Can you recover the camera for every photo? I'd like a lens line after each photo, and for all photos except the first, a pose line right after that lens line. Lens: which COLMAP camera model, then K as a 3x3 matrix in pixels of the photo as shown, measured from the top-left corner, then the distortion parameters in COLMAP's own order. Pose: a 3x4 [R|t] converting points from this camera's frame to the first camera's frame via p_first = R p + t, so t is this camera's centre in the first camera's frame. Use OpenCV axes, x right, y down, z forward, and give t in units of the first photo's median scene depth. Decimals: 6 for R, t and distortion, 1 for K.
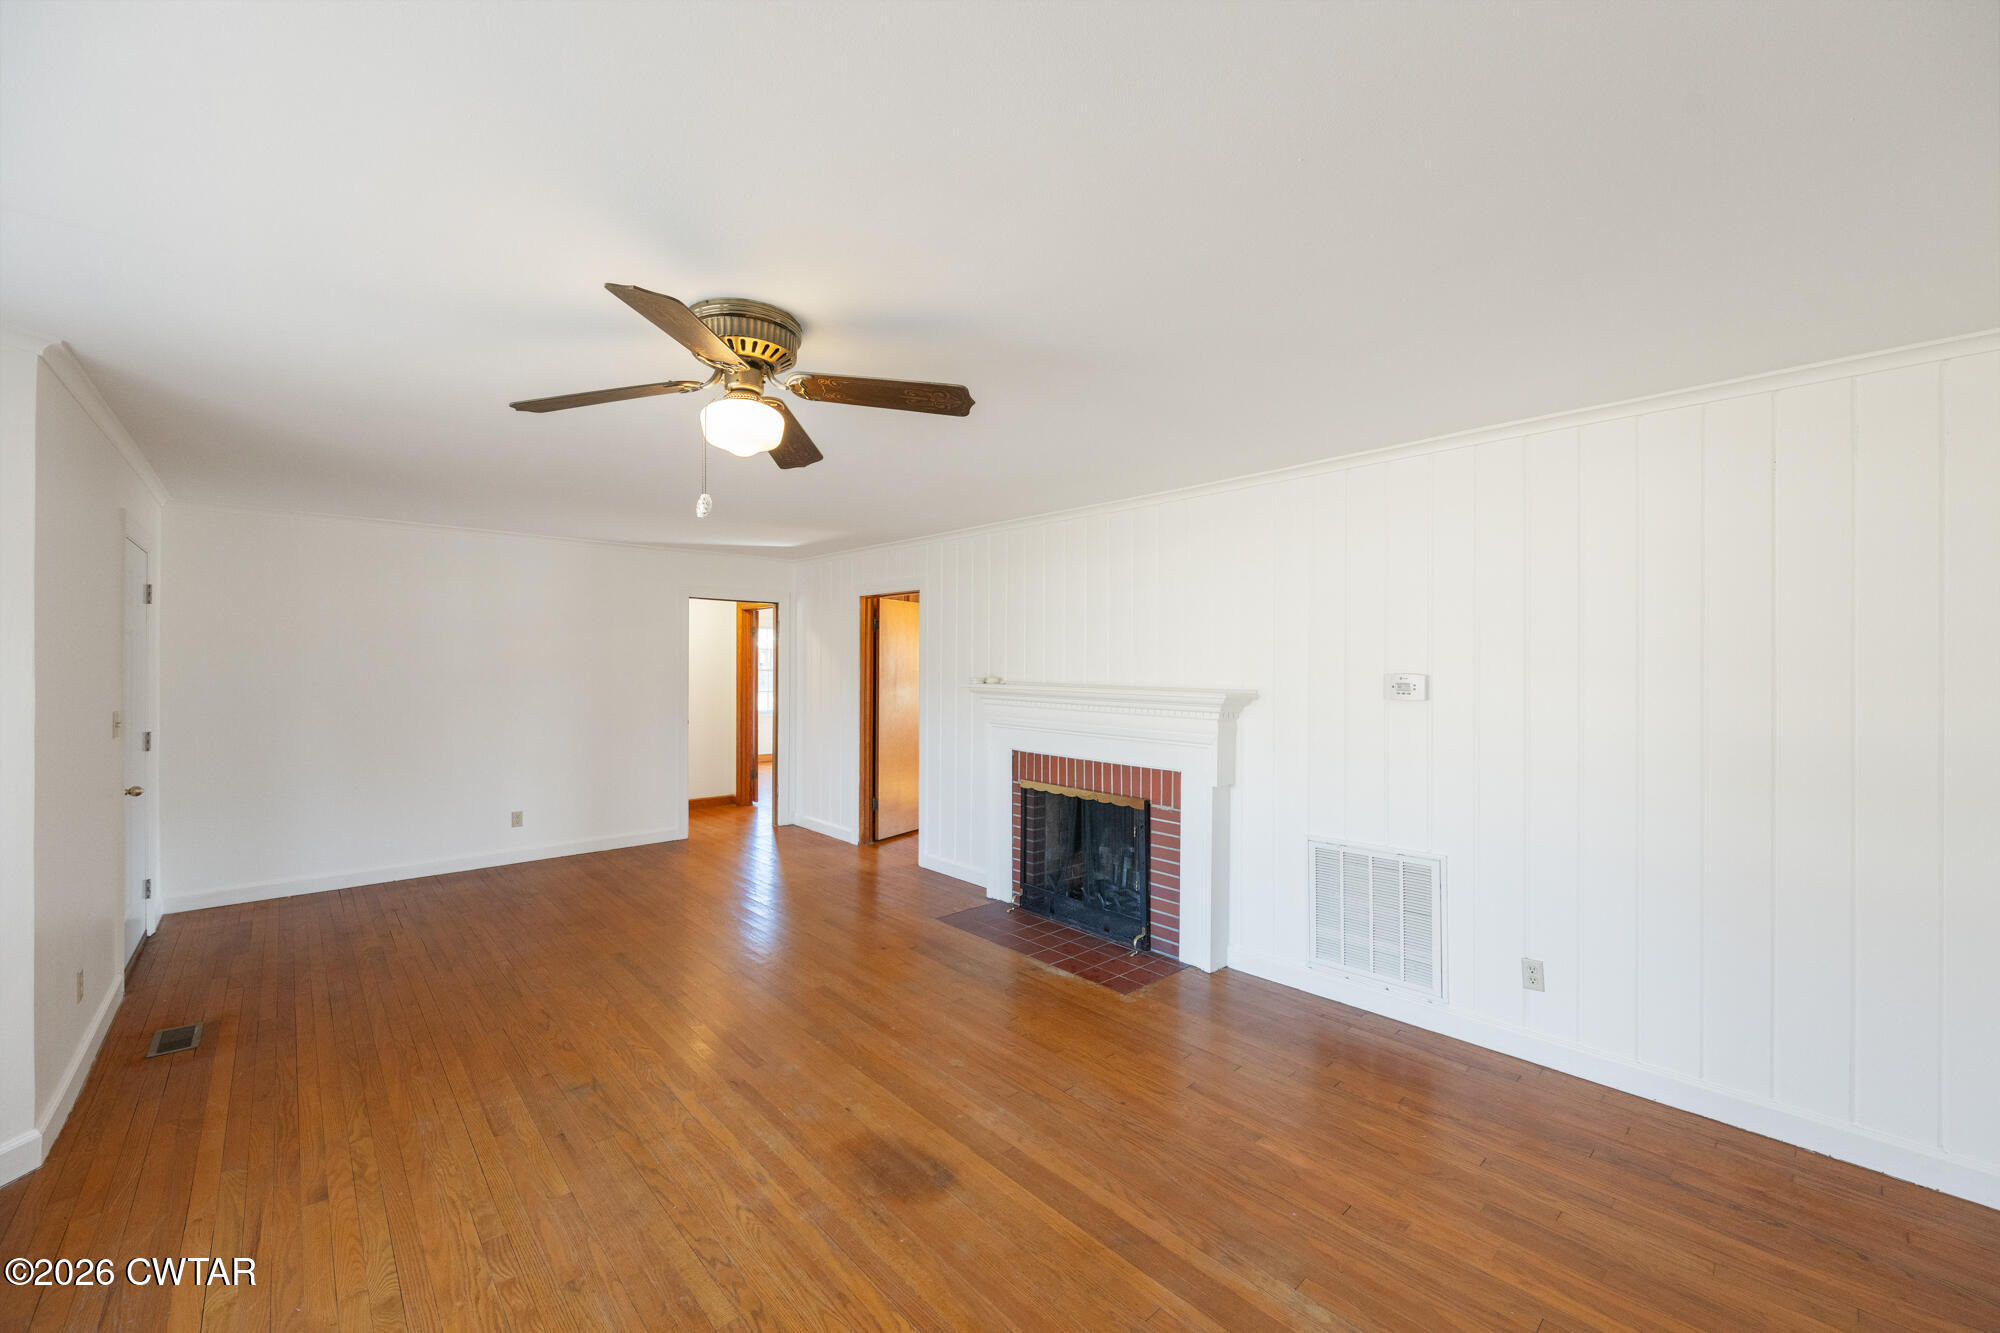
lens RADIAL K [[802.3, 0, 1000.0], [0, 802.3, 666.5], [0, 0, 1]] dist [-0.002909, 0.000159]
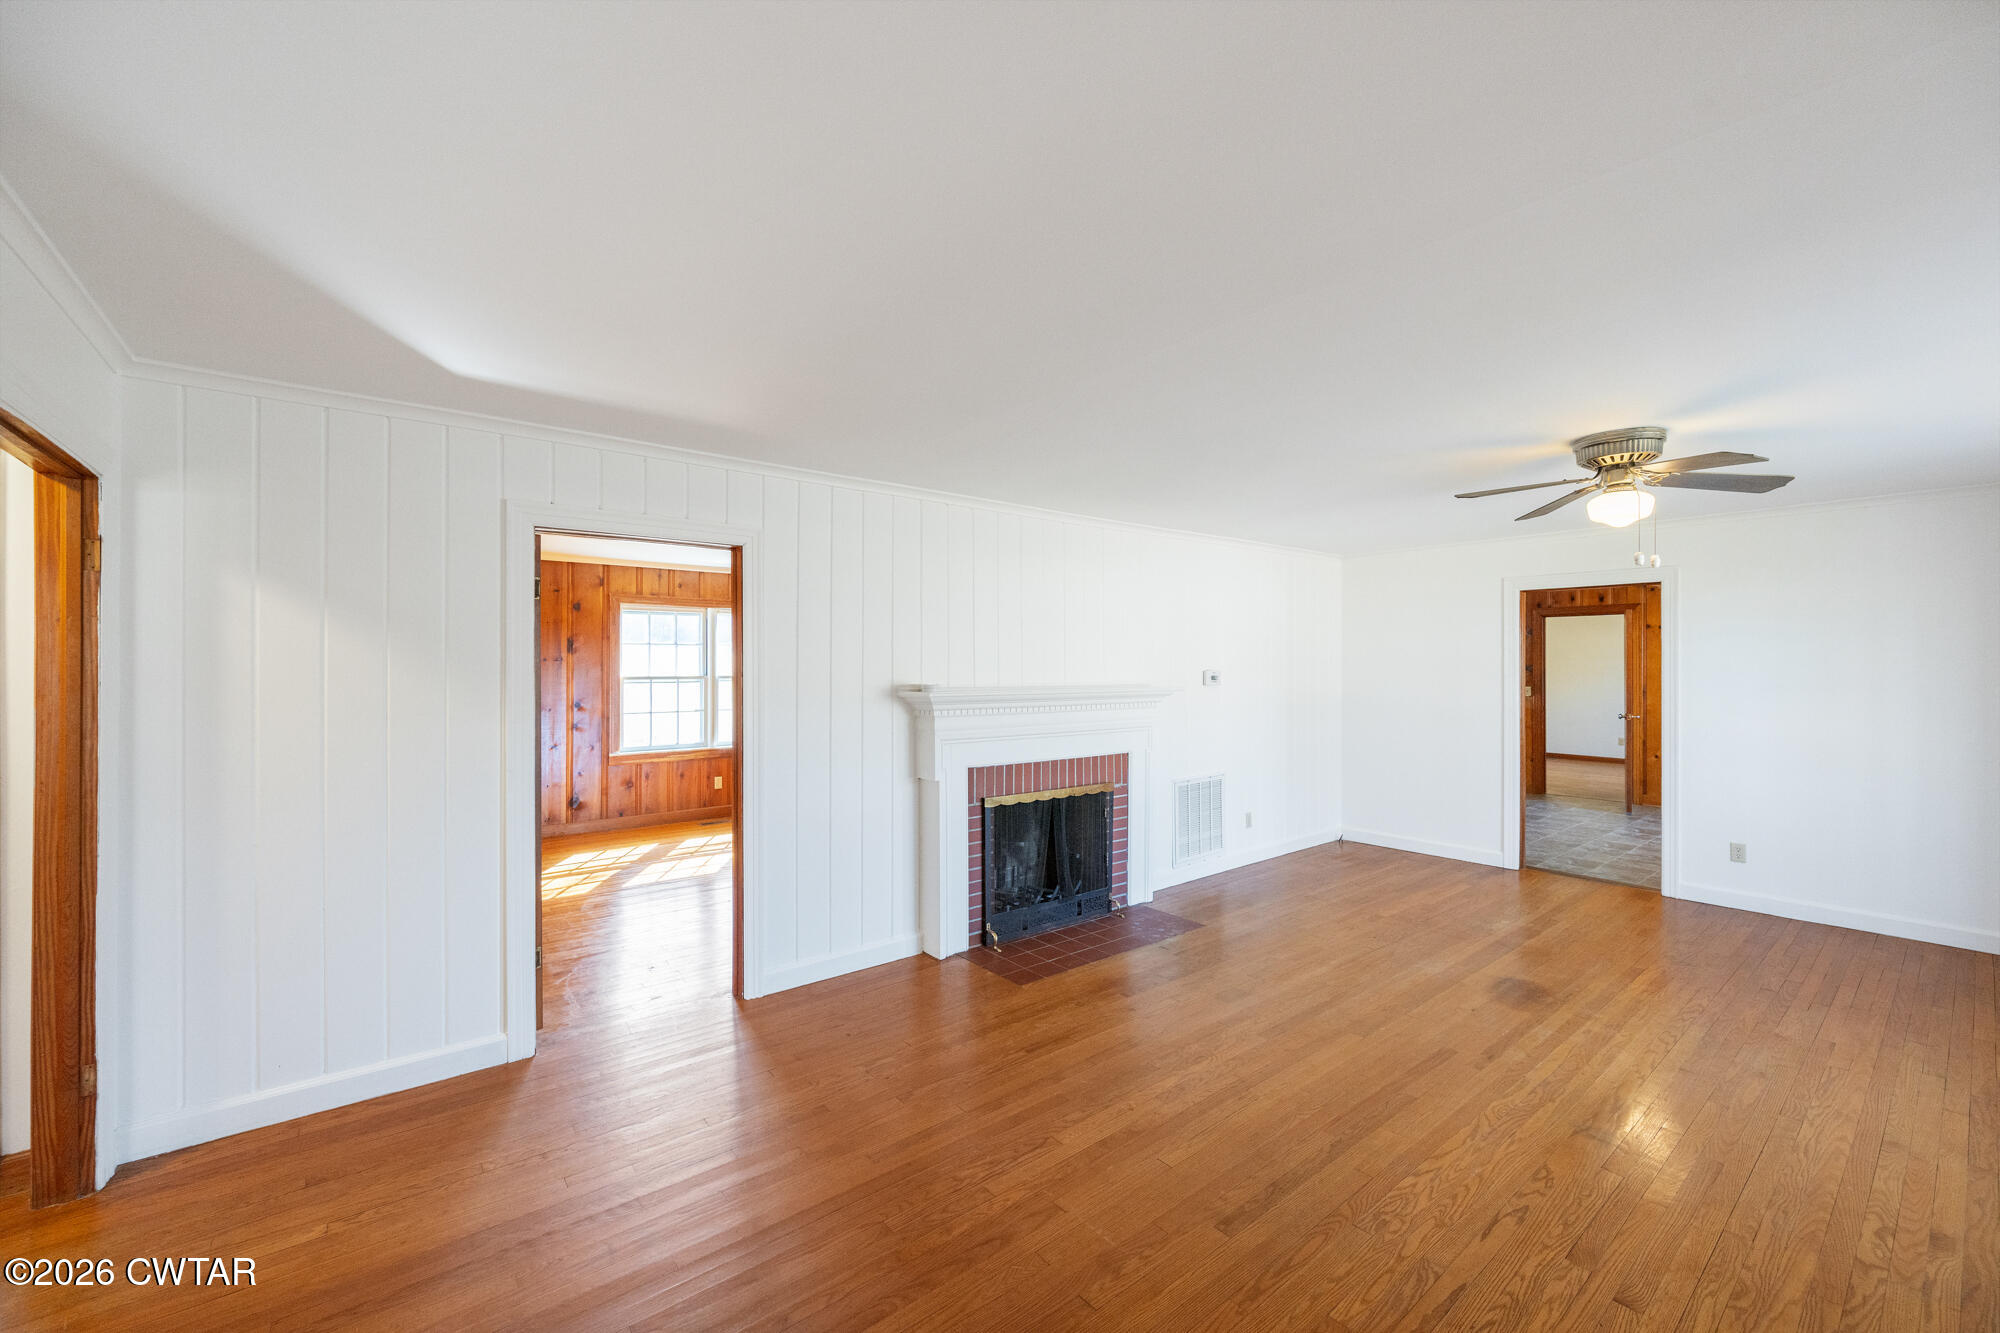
lens RADIAL K [[802.3, 0, 1000.0], [0, 802.3, 666.5], [0, 0, 1]] dist [-0.002909, 0.000159]
pose [[0.049182, -0.004414, 0.998780, -1.280903], [0.002811, 0.999987, 0.004281, -0.009183], [-0.998786, 0.002597, 0.049194, 1.432085]]
